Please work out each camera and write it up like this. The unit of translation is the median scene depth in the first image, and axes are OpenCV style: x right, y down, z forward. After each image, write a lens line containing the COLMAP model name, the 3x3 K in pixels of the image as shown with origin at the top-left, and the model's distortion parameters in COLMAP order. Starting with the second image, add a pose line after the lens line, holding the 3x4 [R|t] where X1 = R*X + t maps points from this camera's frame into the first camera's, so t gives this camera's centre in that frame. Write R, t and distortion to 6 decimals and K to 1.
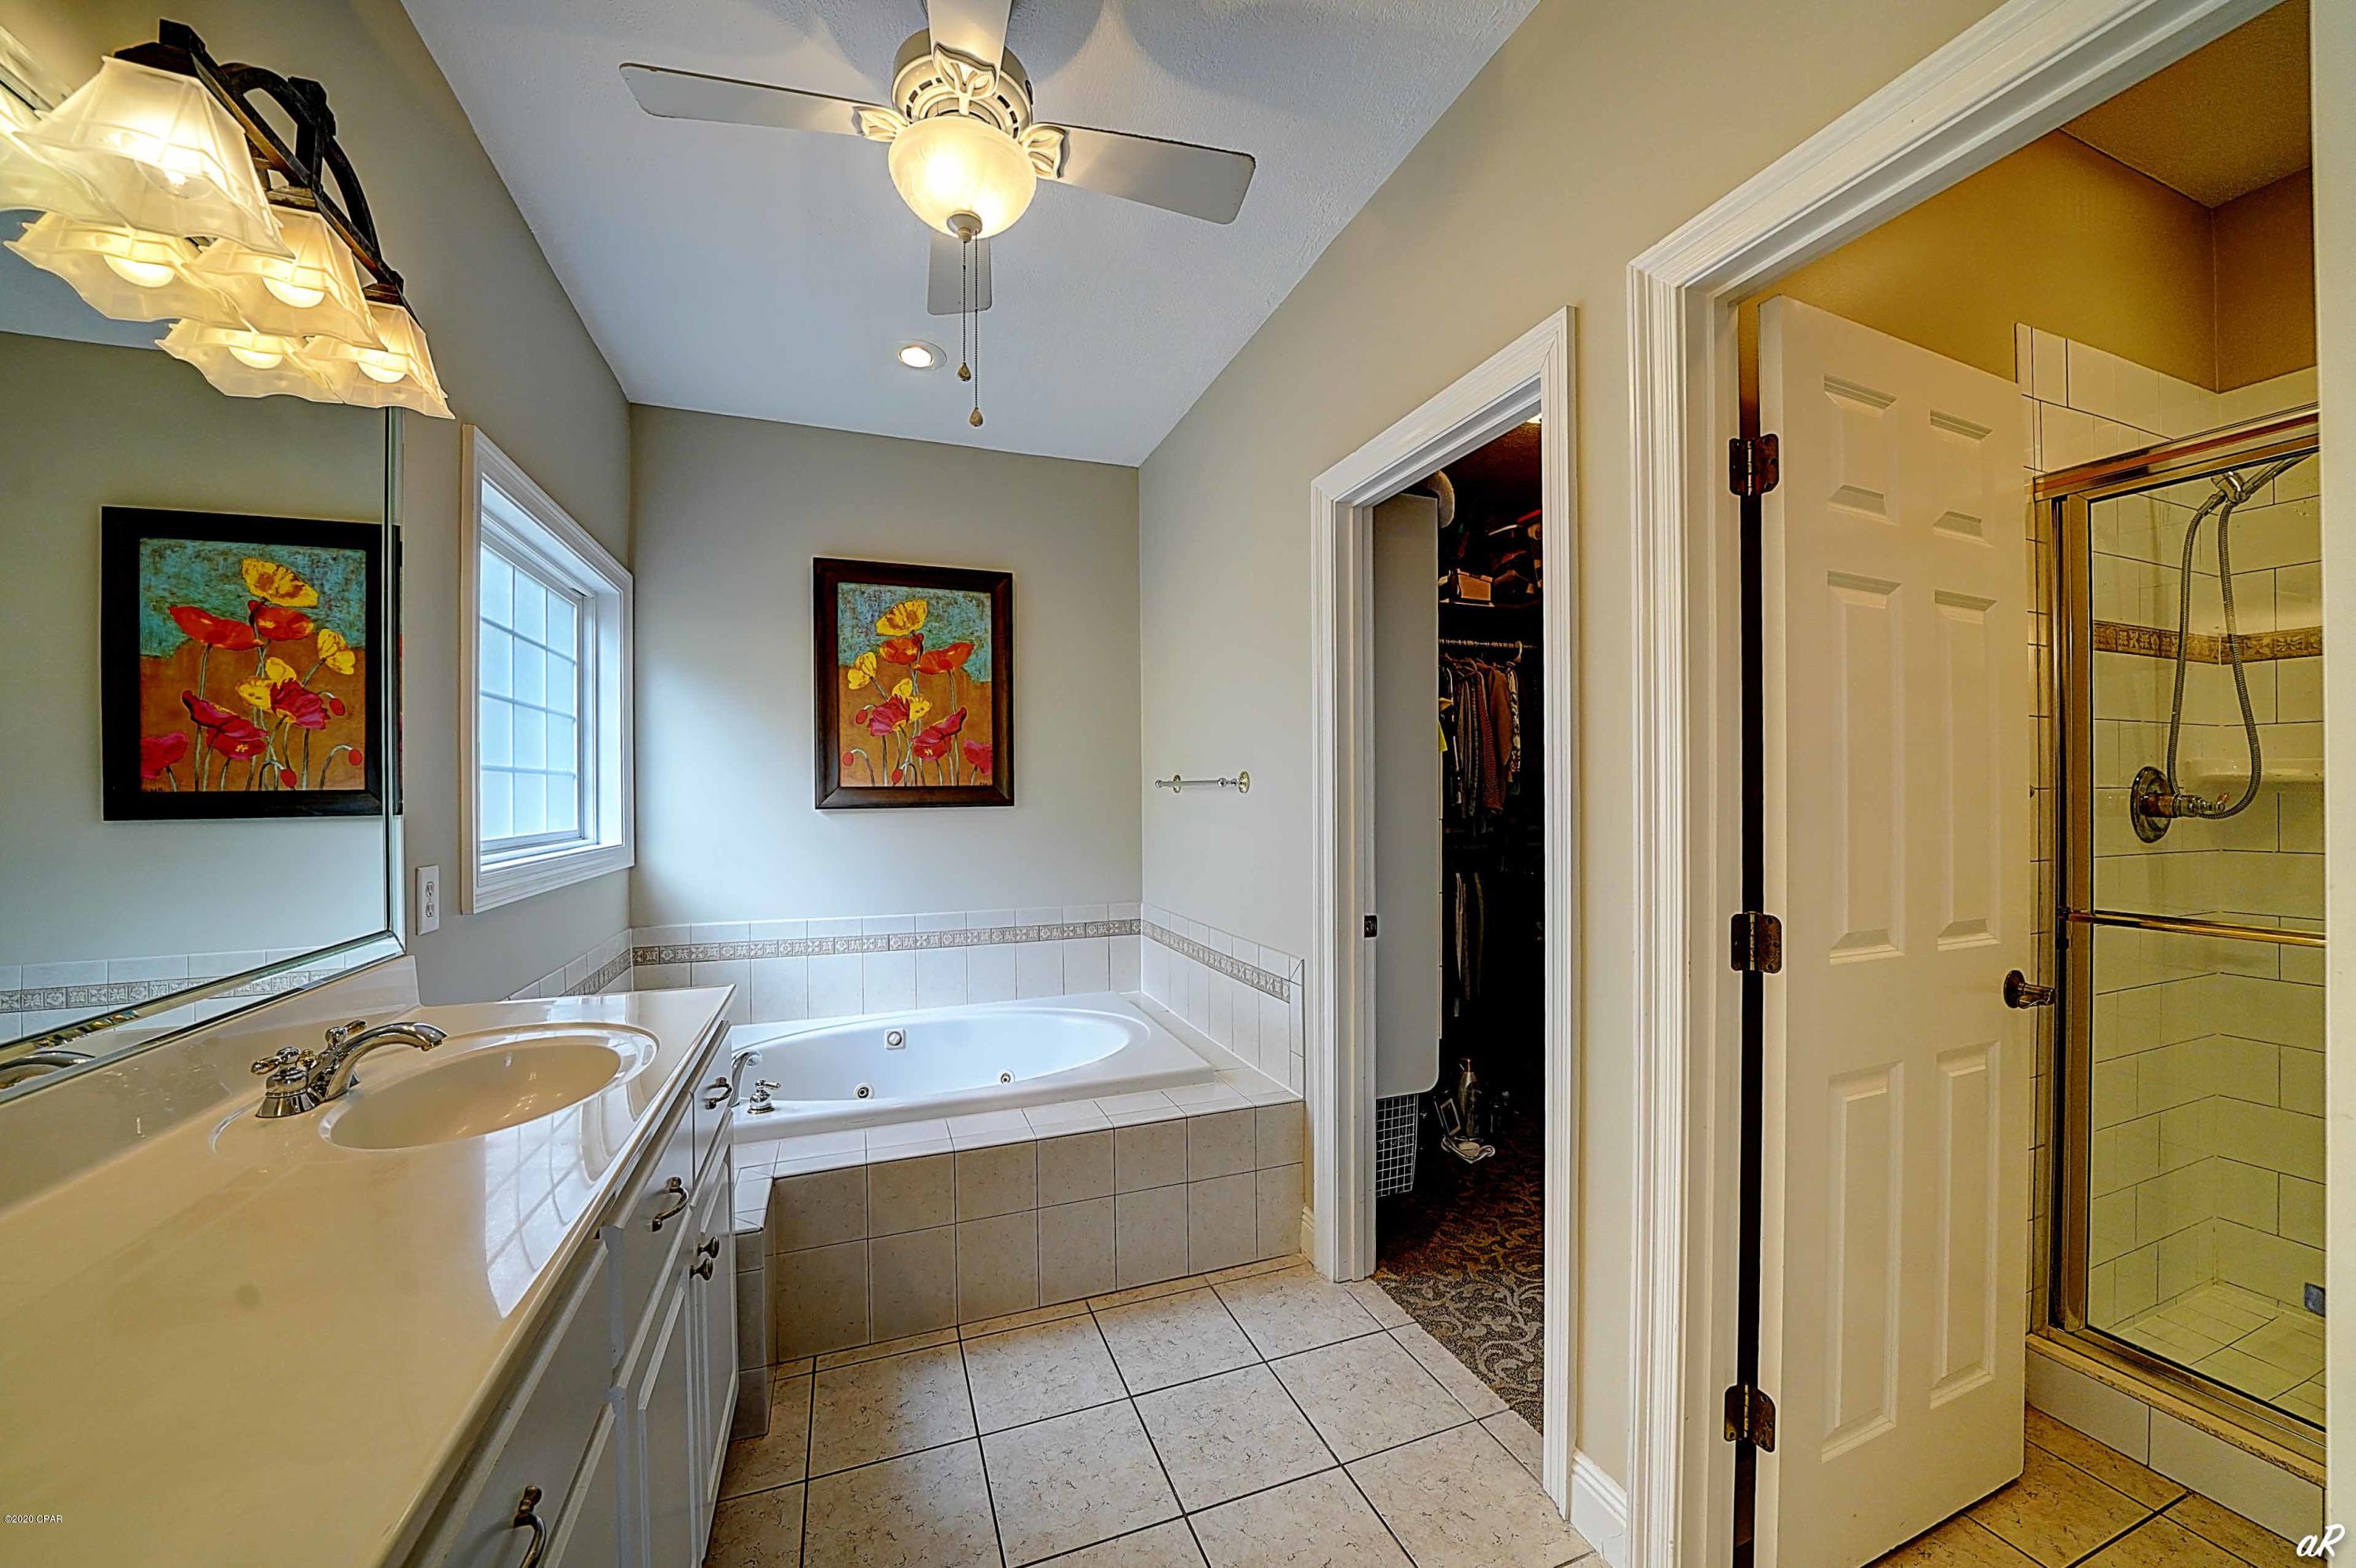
lens RADIAL K [[831.9, 0, 1156.8], [0, 831.9, 788.6], [0, 0, 1]] dist [-0.035212, 0.003773]
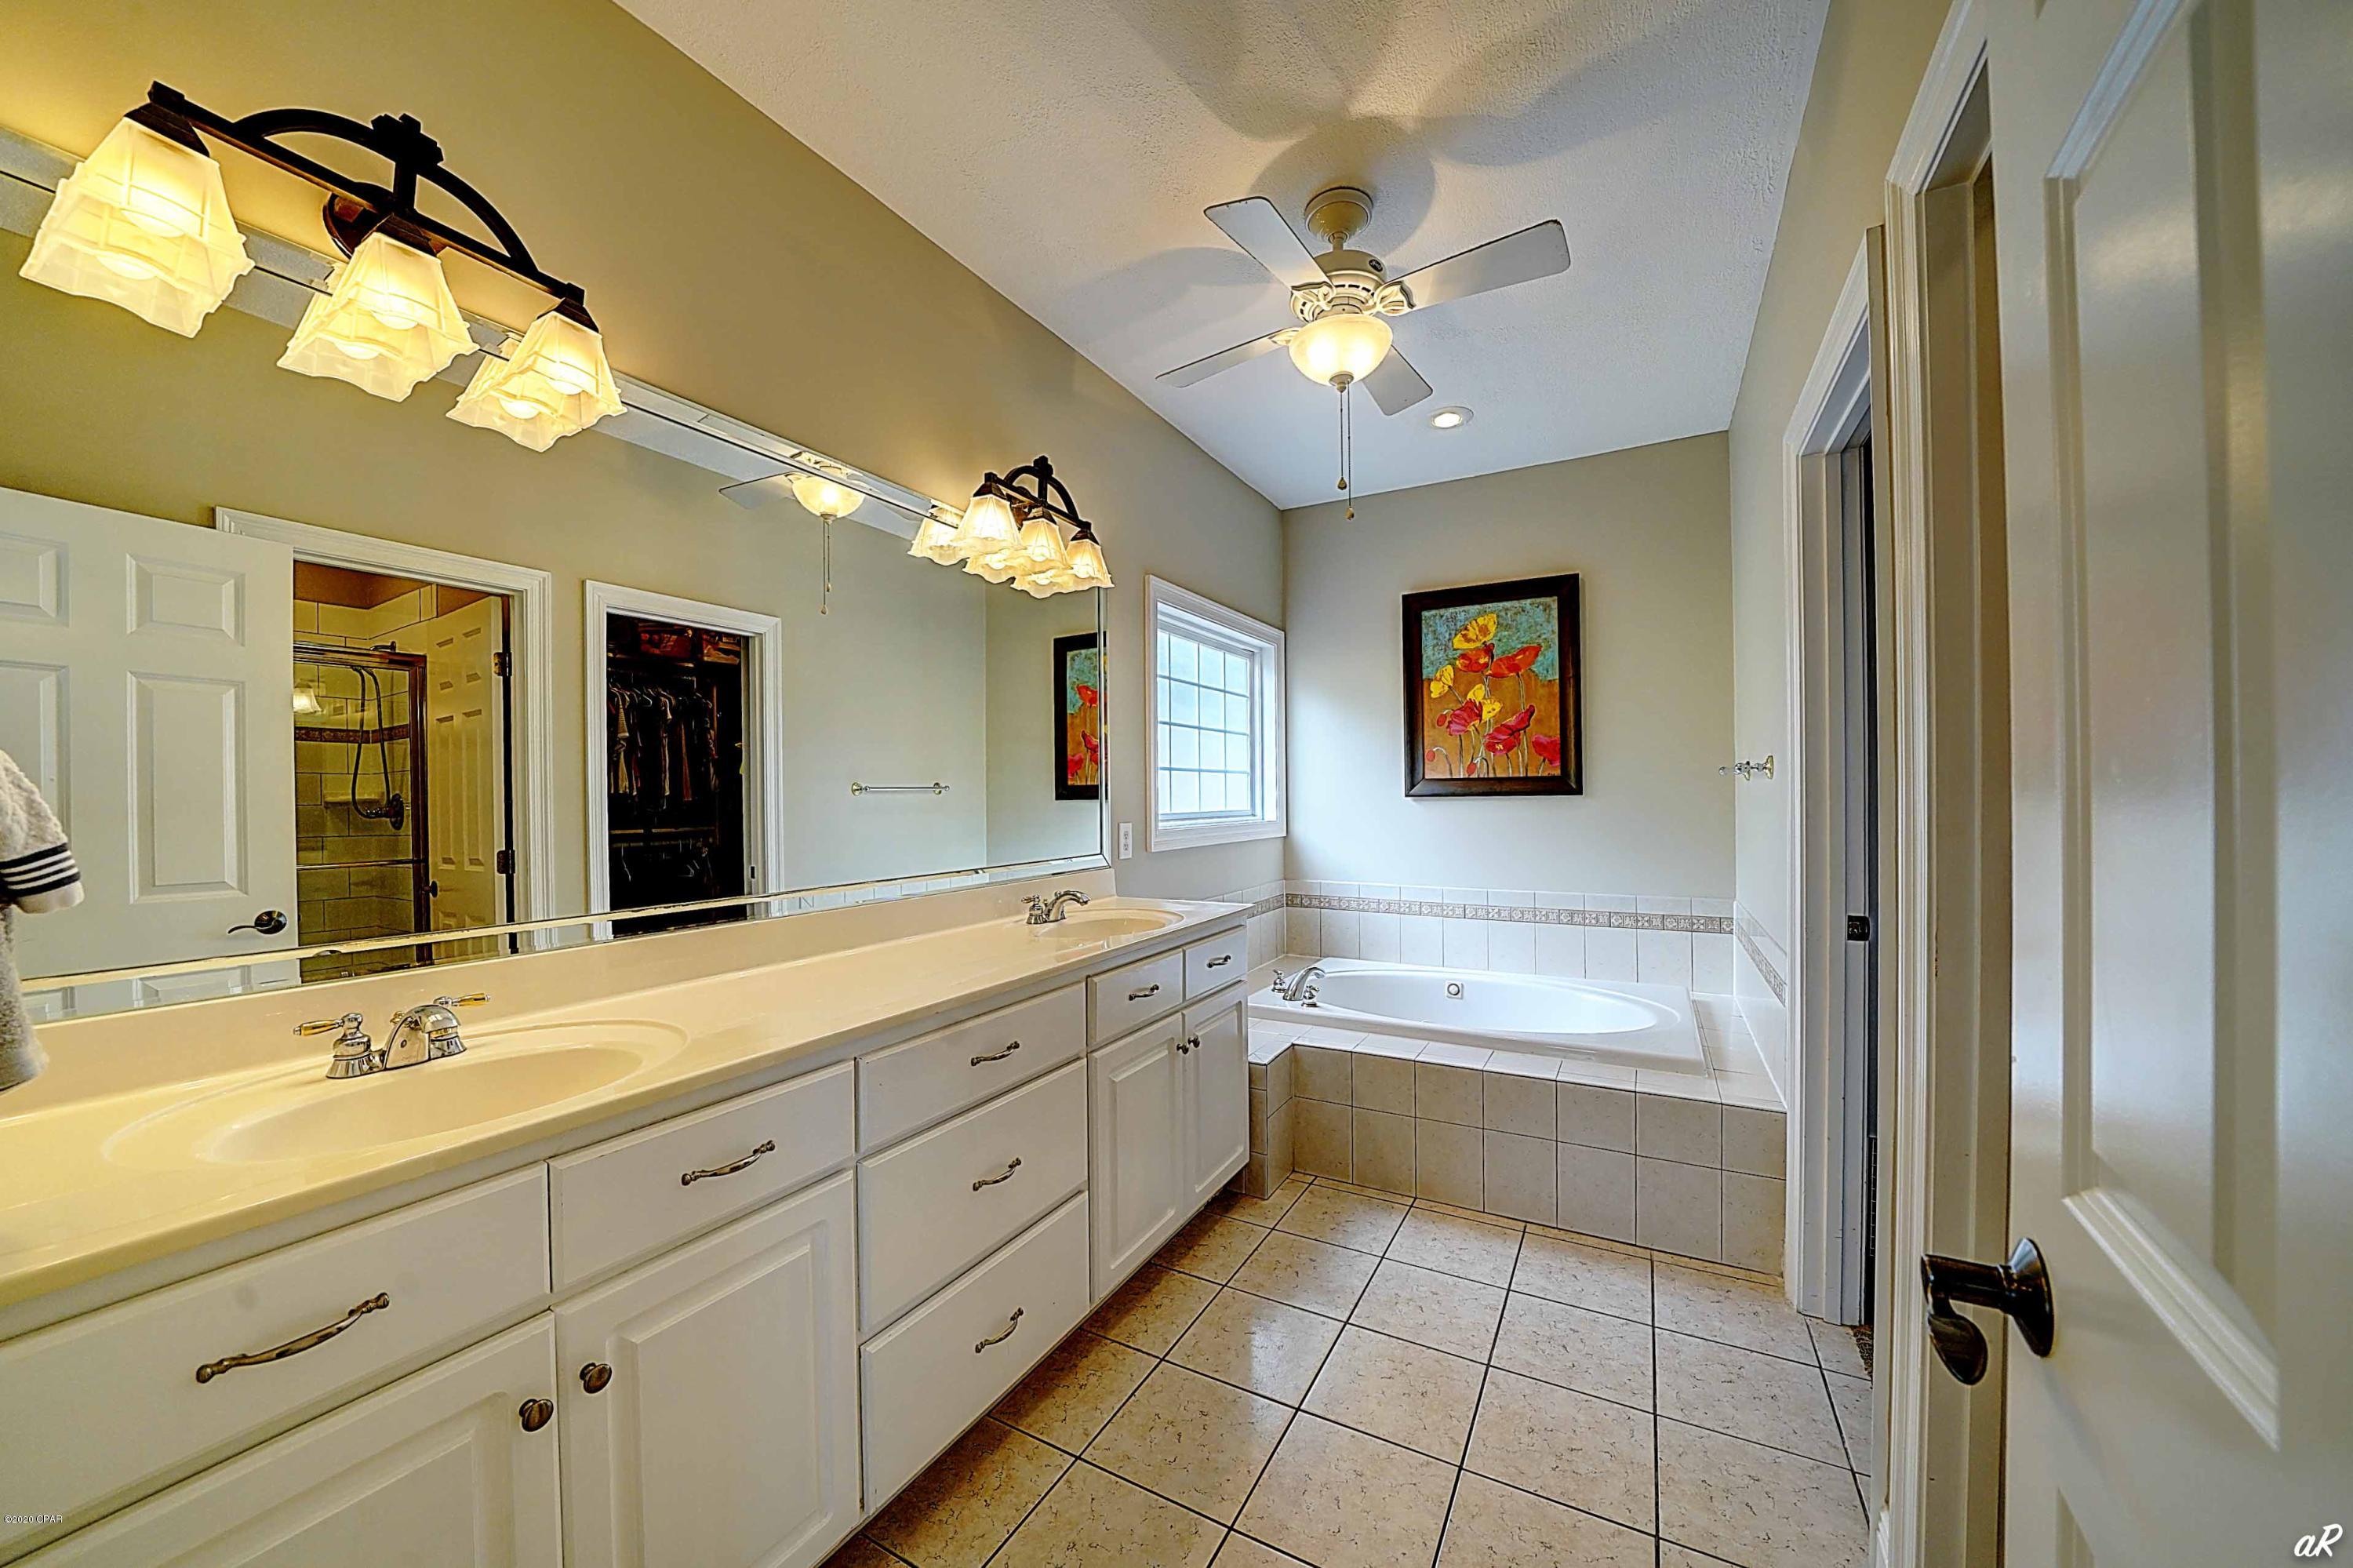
lens RADIAL K [[828.0, 0, 1172.7], [0, 828.0, 785.9], [0, 0, 1]] dist [-0.022330, 0.000254]
pose [[0.649254, -0.007092, -0.760539, 0.300024], [0.008123, 0.999964, -0.002390, 0.008152], [0.760528, -0.004626, 0.649288, -0.072190]]
